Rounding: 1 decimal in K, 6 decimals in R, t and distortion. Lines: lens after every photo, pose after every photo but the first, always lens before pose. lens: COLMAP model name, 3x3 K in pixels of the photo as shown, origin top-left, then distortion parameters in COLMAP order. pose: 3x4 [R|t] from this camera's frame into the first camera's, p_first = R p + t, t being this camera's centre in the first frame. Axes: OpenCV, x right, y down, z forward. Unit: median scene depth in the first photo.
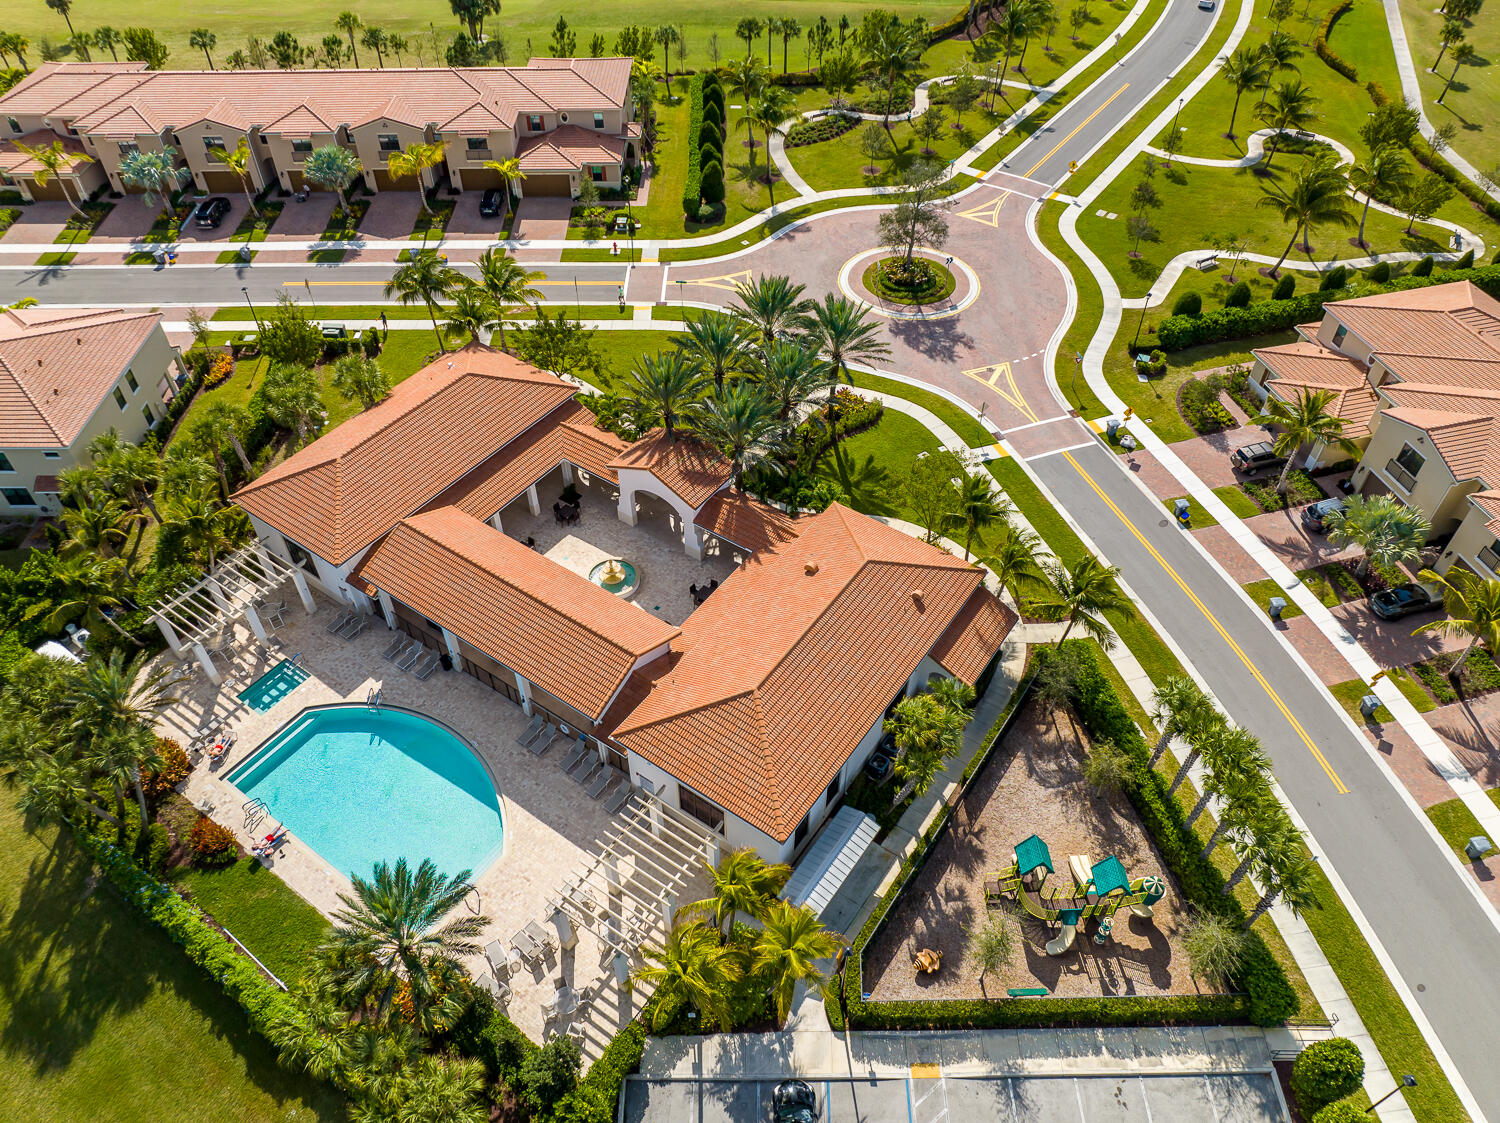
lens RADIAL K [[1065.7, 0, 750.0], [0, 1065.7, 561.5], [0, 0, 1]] dist [-0.041155, -0.000152]
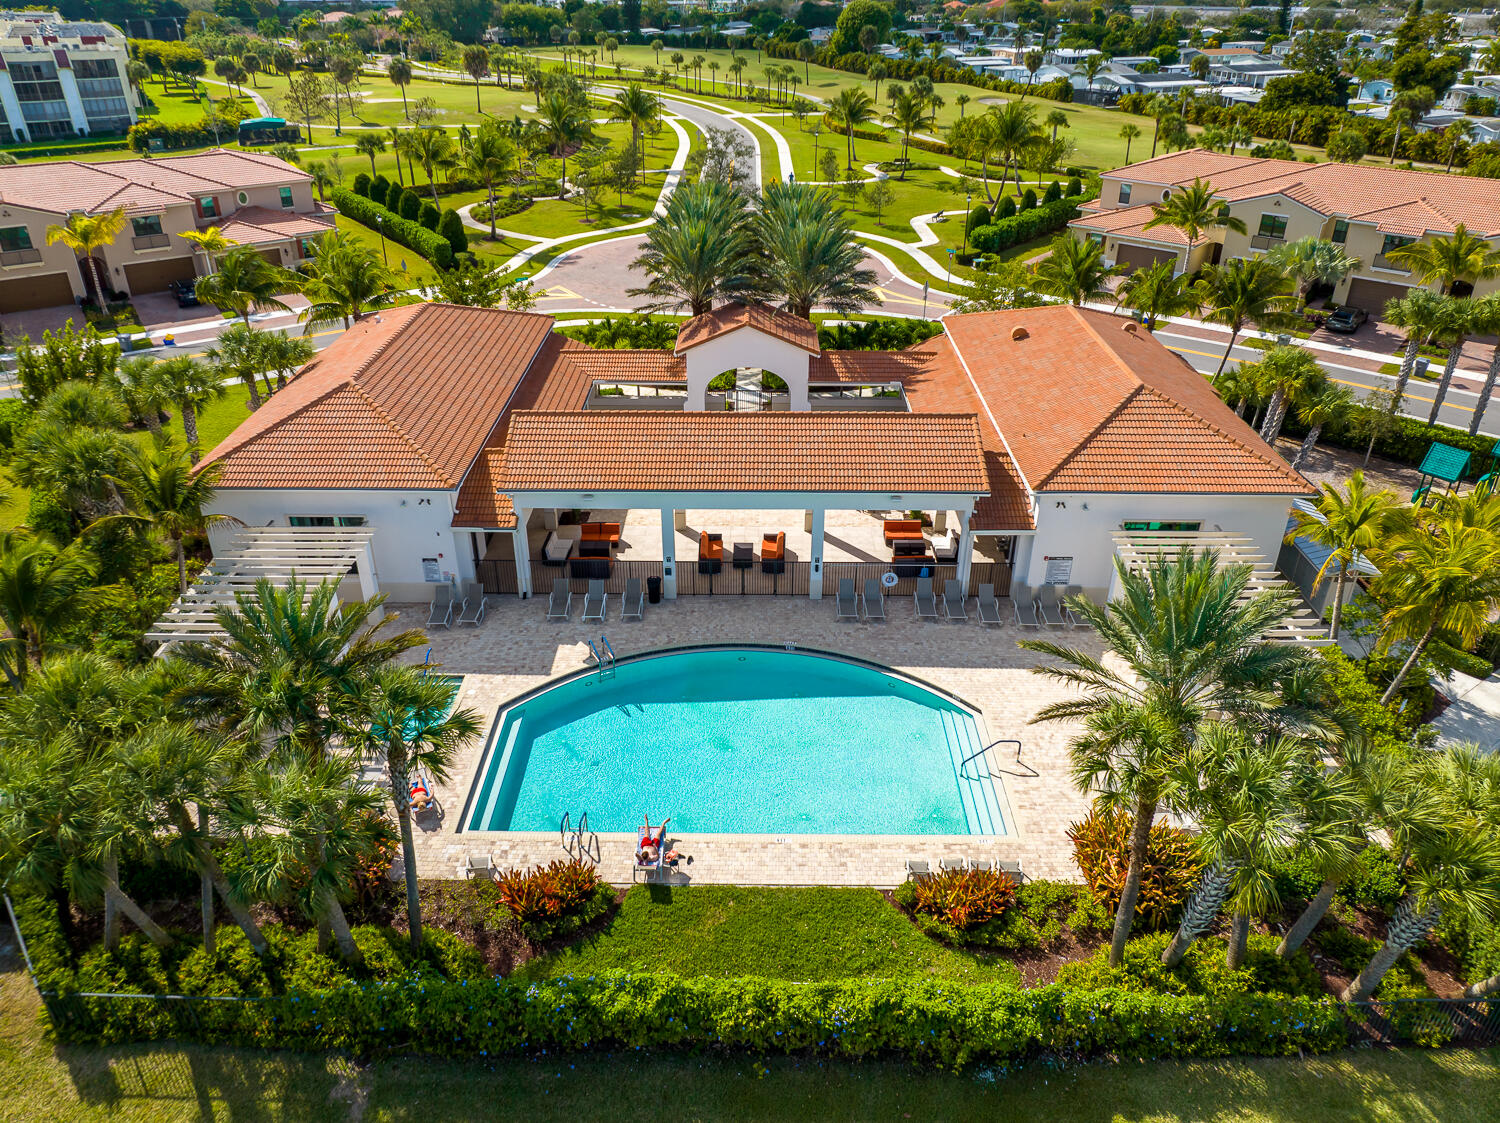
lens RADIAL K [[1065.7, 0, 750.0], [0, 1065.7, 561.5], [0, 0, 1]] dist [-0.041155, -0.000152]
pose [[0.821188, -0.273819, 0.500673, -0.570680], [0.402402, 0.899949, -0.167824, 0.216822], [-0.404627, 0.339286, 0.849213, 0.417506]]
